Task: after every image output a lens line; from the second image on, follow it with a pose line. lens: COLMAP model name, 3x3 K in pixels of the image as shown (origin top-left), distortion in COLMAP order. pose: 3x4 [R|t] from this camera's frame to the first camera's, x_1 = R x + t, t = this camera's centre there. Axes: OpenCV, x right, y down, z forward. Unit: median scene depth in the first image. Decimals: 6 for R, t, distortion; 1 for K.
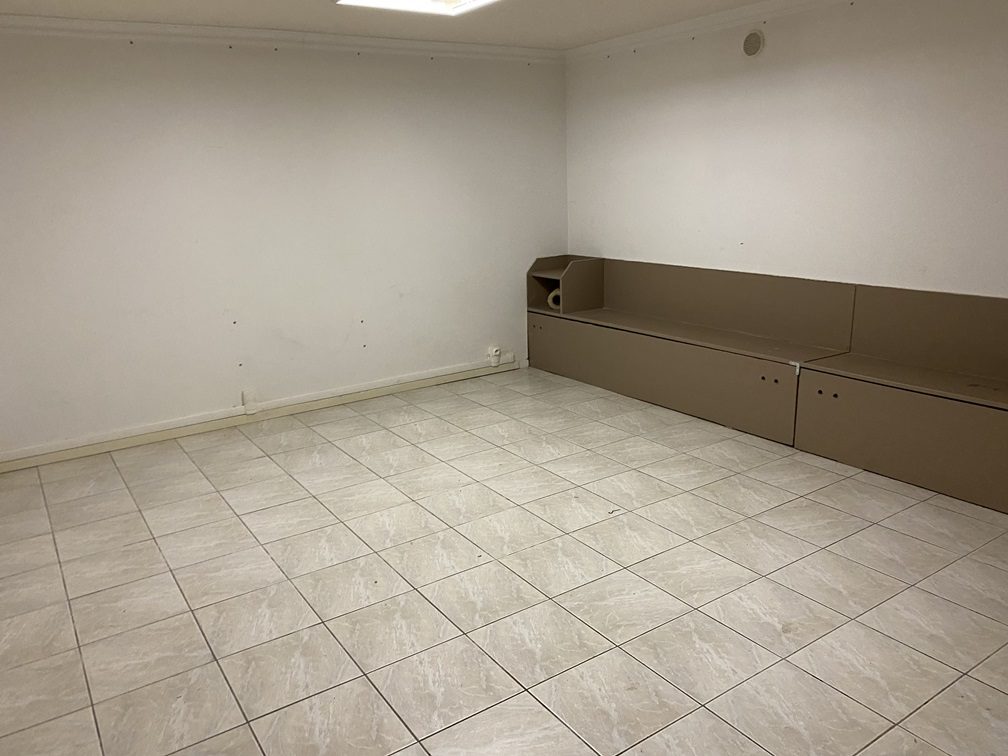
lens RADIAL K [[758.1, 0, 499.6], [0, 758.1, 378.5], [0, 0, 1]] dist [0.010691, -0.006215]
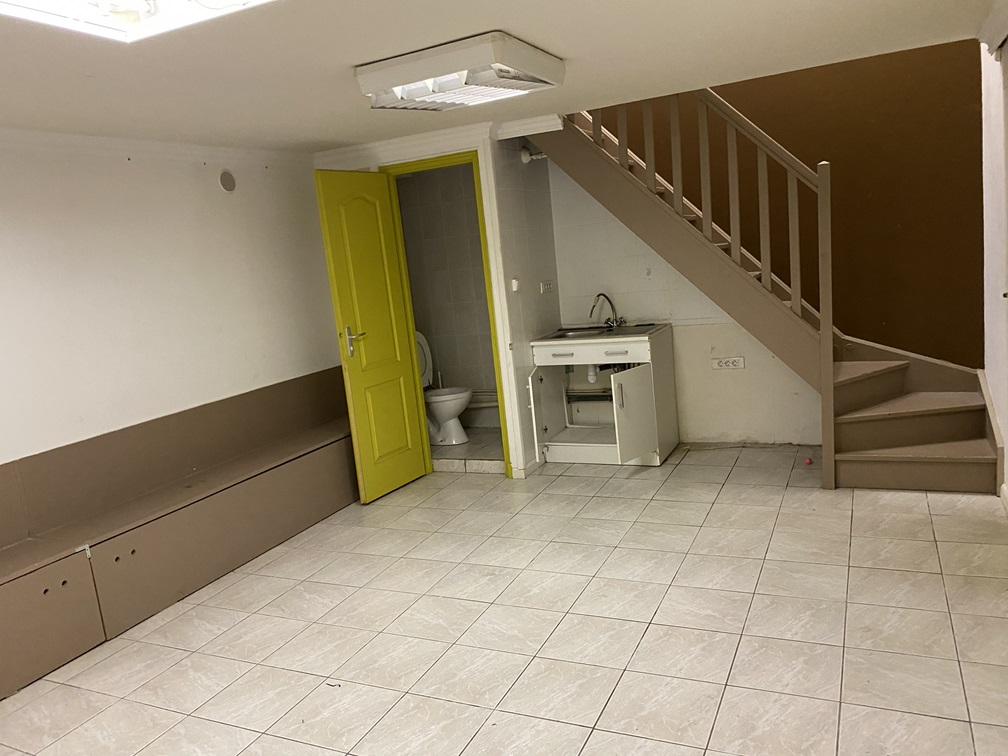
lens RADIAL K [[758.1, 0, 499.6], [0, 758.1, 378.5], [0, 0, 1]] dist [0.010691, -0.006215]
pose [[-0.501070, -0.059032, 0.863391, -0.724910], [0.342672, 0.902592, 0.260583, -0.323561], [-0.794673, 0.426430, -0.432033, 1.188411]]
